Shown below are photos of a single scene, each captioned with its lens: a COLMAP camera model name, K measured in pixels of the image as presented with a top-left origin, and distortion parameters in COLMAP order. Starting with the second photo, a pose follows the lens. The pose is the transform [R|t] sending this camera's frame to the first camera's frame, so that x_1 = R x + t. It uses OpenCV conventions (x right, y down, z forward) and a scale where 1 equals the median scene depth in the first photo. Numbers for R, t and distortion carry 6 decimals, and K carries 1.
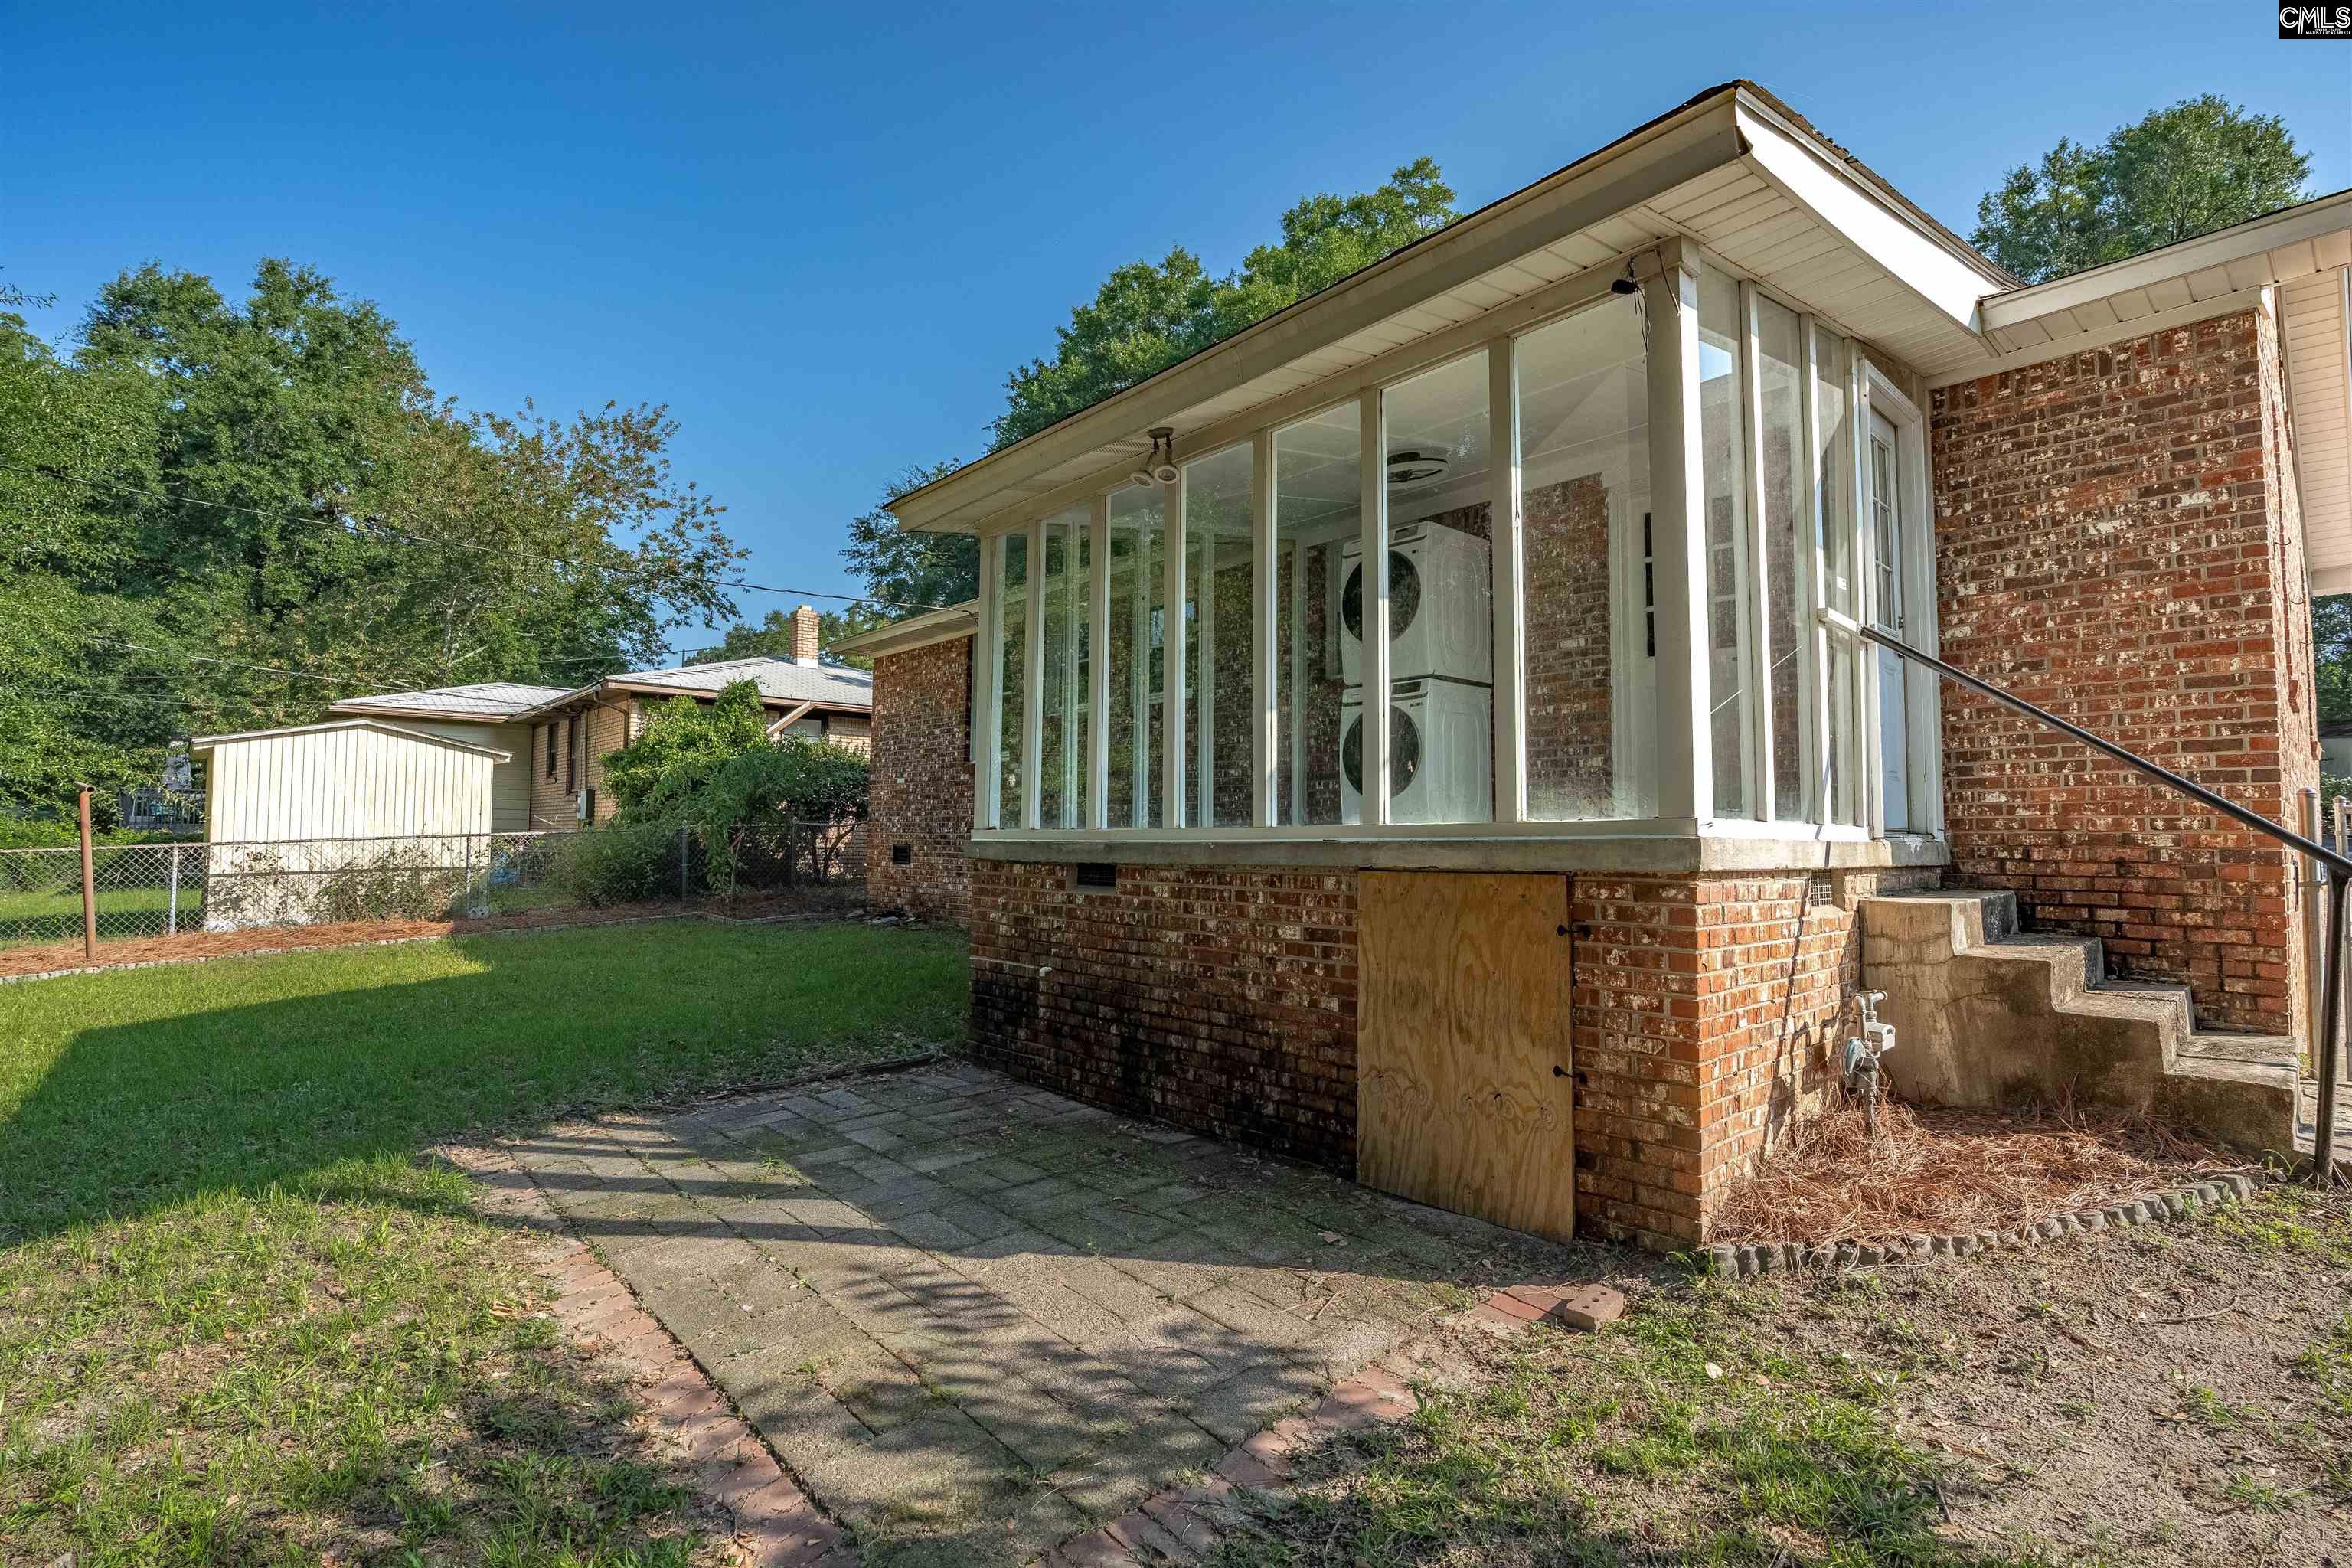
lens RADIAL K [[1094.7, 0, 1169.5], [0, 1094.7, 783.4], [0, 0, 1]] dist [-0.024223, 0.001736]
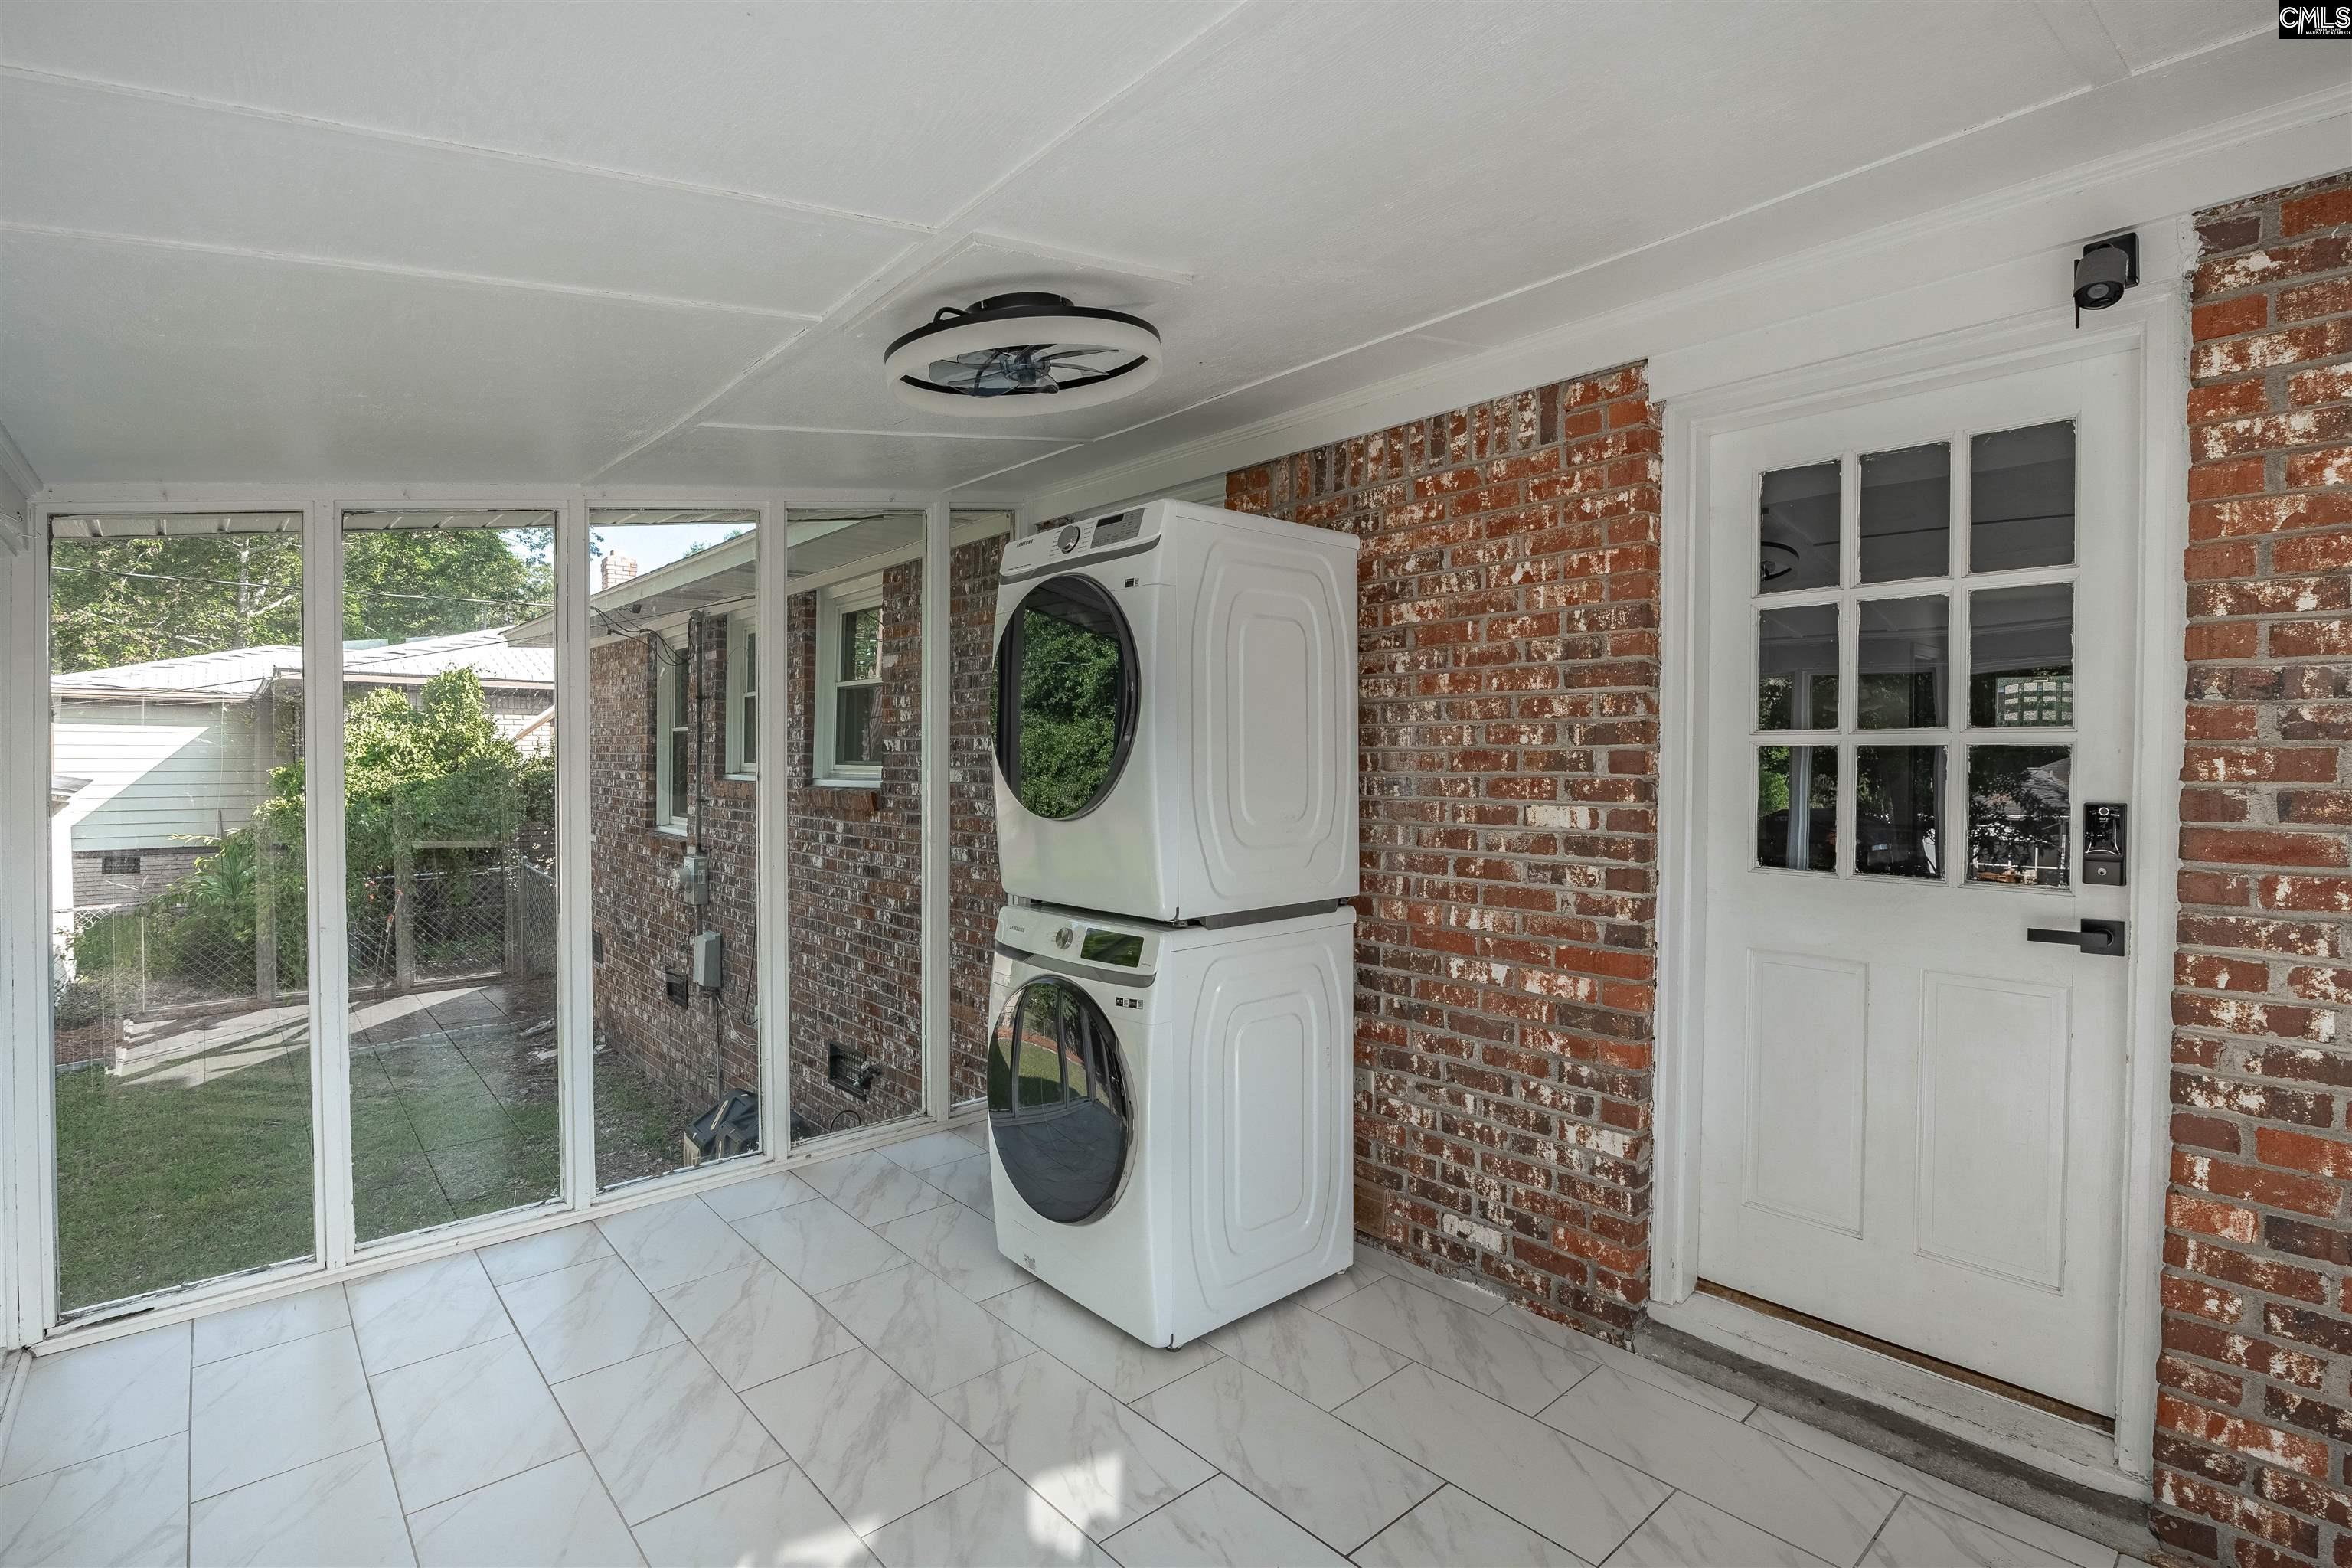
lens RADIAL K [[1094.7, 0, 1180.2], [0, 1094.7, 780.1], [0, 0, 1]] dist [-0.024223, 0.001736]
pose [[0.999986, -0.005112, 0.001568, 0.239593], [0.004980, 0.997179, 0.074888, -0.173001], [-0.001946, -0.074879, 0.997191, 0.626756]]
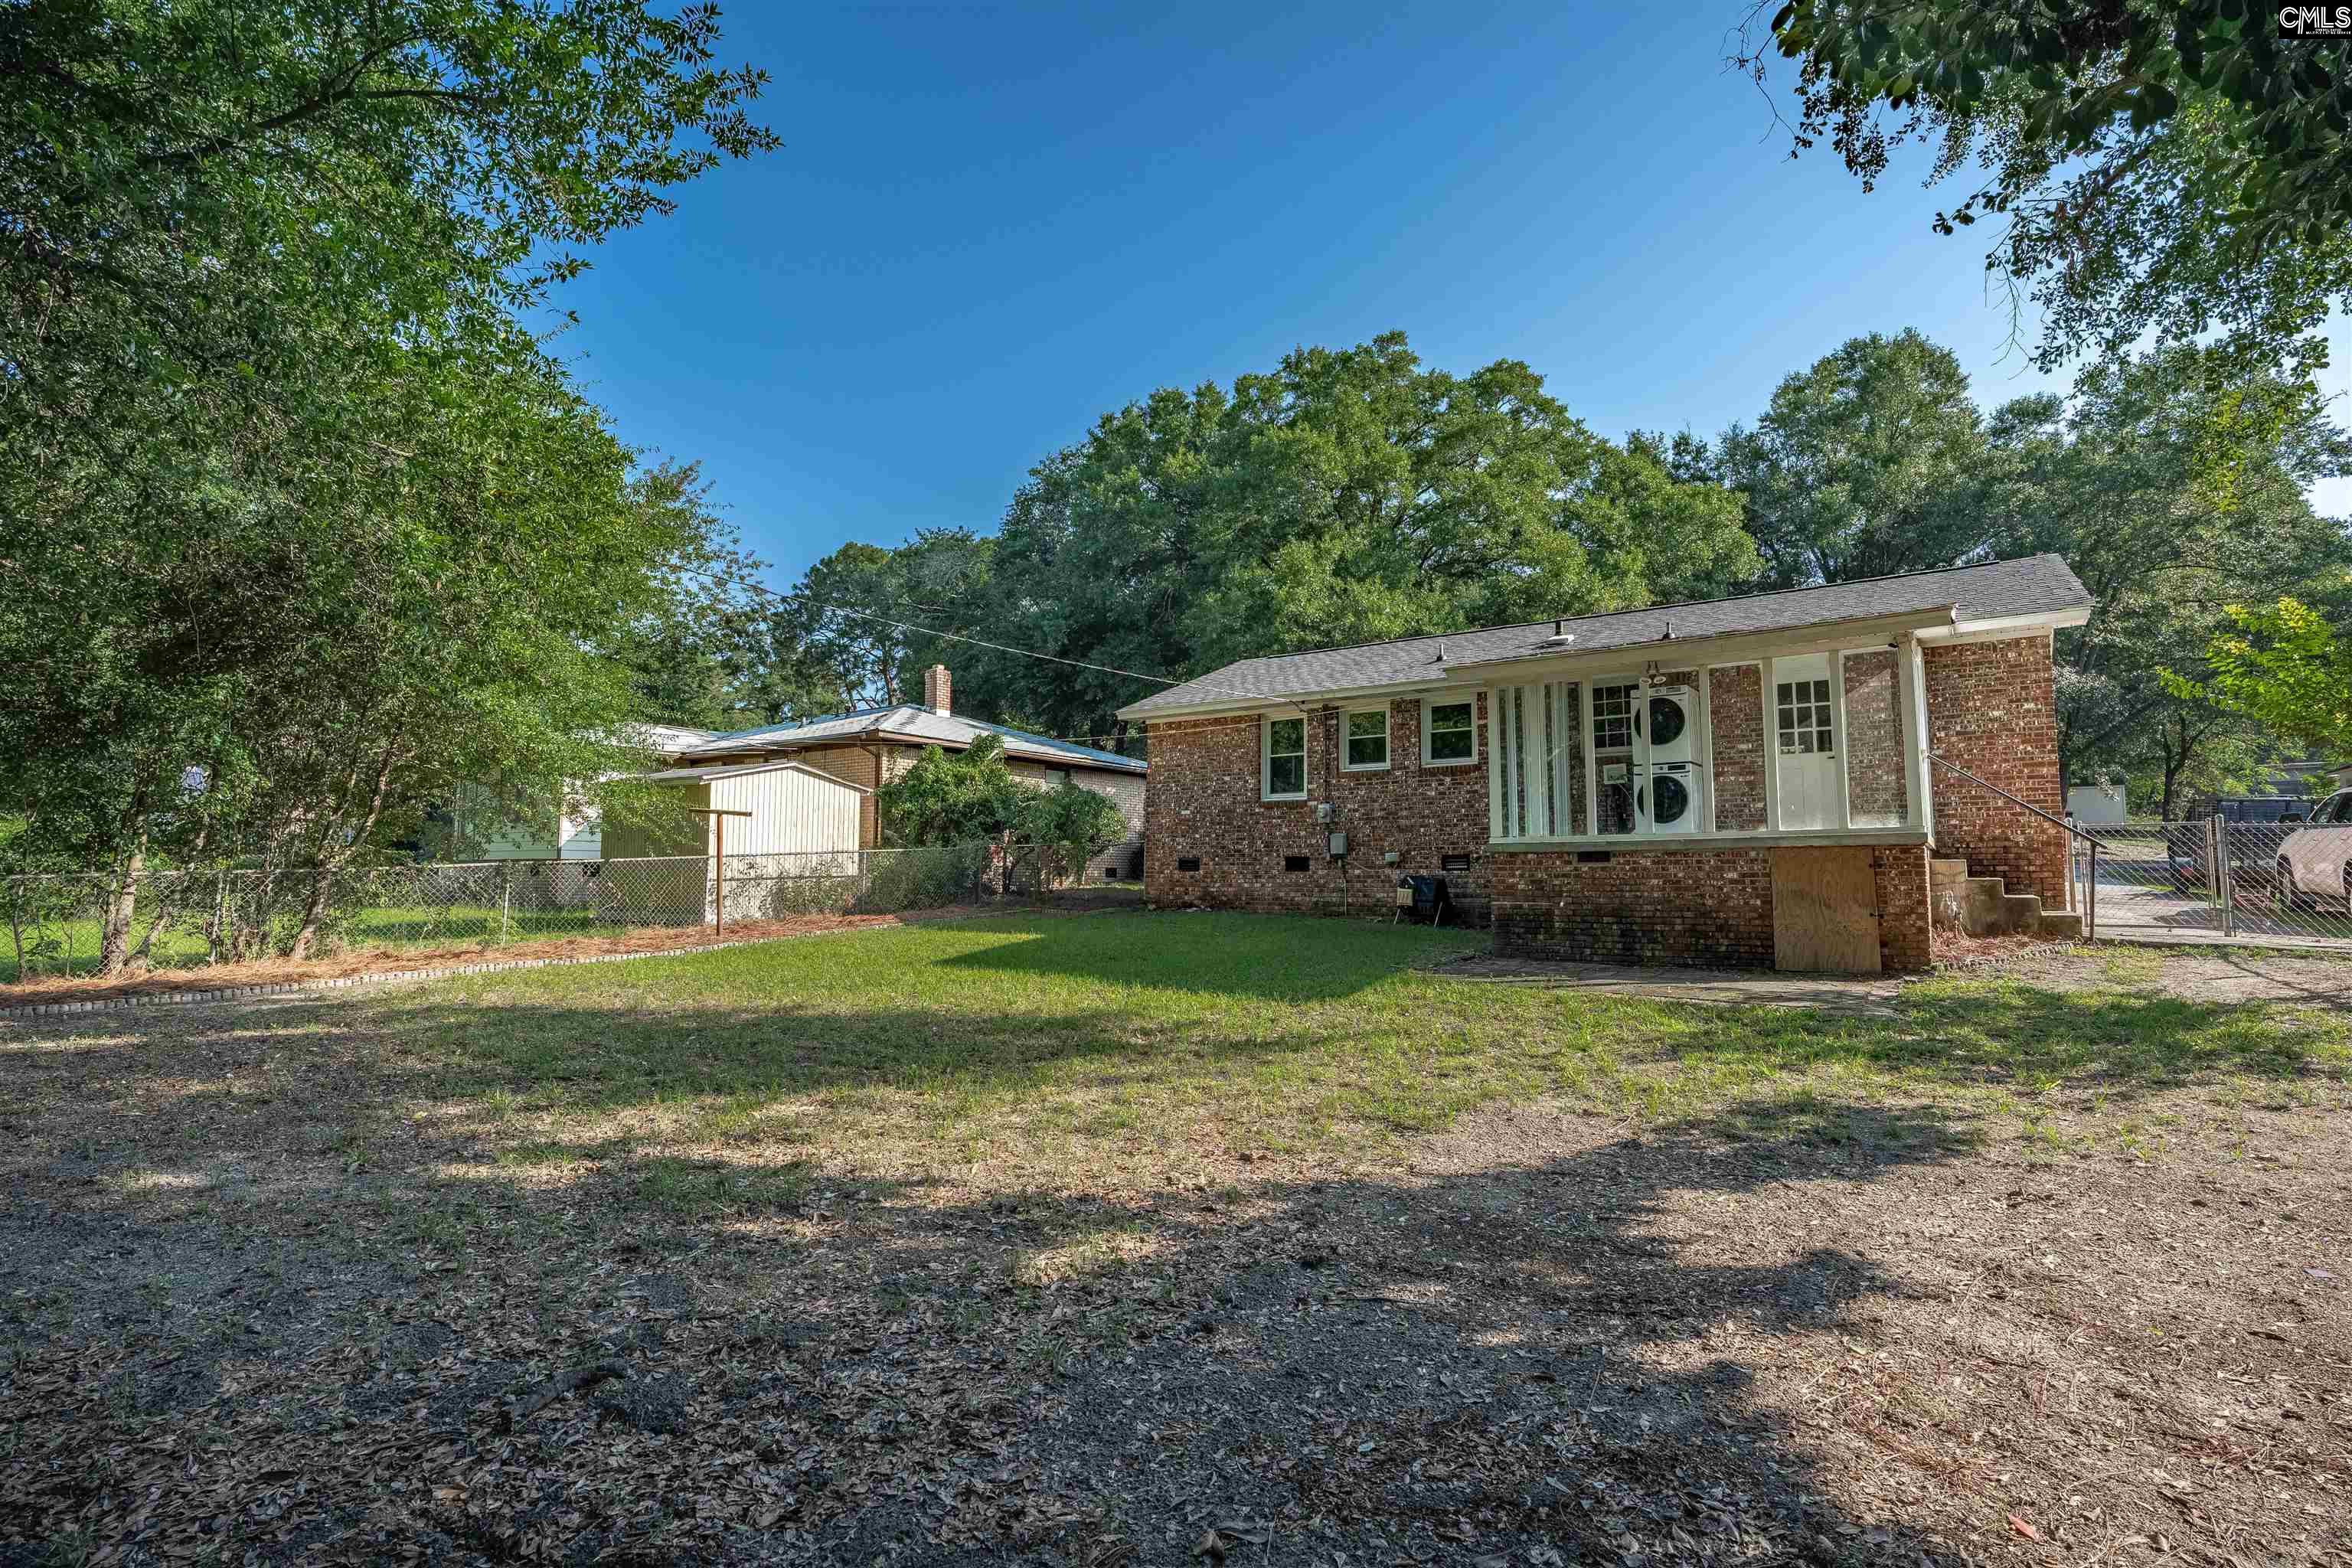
lens RADIAL K [[1094.7, 0, 1186.1], [0, 1094.7, 788.7], [0, 0, 1]] dist [-0.024223, 0.001736]
pose [[0.977426, 0.011588, 0.210962, -1.081522], [-0.006007, 0.999615, -0.027076, 0.011120], [-0.211195, 0.025198, 0.977119, -0.760022]]
